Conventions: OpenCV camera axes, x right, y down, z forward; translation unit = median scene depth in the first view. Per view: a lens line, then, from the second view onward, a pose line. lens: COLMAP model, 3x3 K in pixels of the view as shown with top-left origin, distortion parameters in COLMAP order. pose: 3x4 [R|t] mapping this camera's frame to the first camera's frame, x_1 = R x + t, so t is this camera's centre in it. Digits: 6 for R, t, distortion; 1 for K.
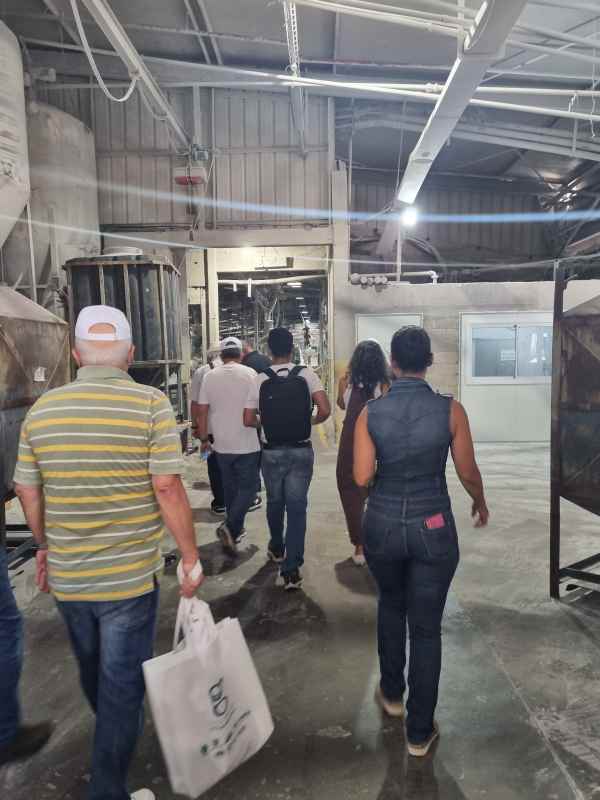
lens RADIAL K [[594.9, 0, 300.1], [0, 594.9, 380.5], [0, 0, 1]] dist [0.065238, -0.063528]
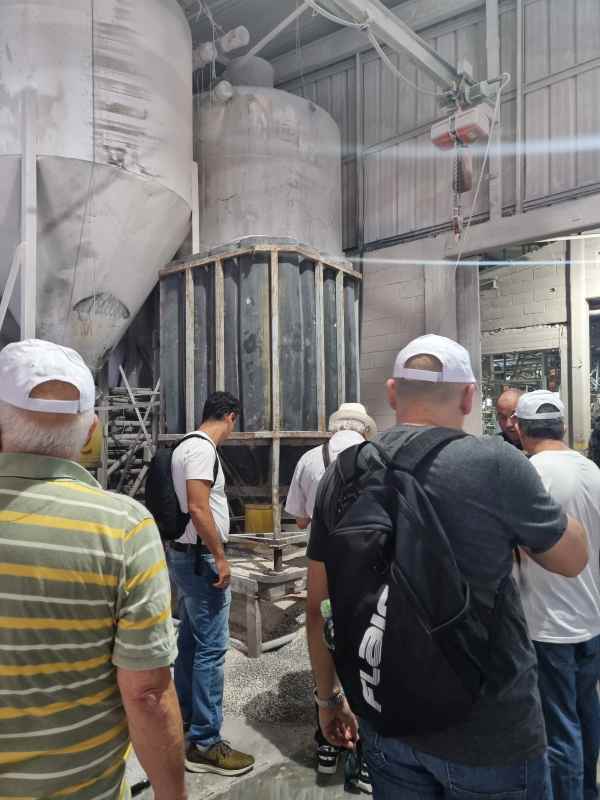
lens RADIAL K [[590.8, 0, 300.0], [0, 590.8, 400.0], [0, 0, 1]] dist [0.067886, -0.061965]
pose [[0.754456, -0.015430, -0.656169, 0.128712], [-0.034414, 0.997419, -0.063023, -0.029803], [0.655447, 0.070130, 0.751978, 0.627947]]
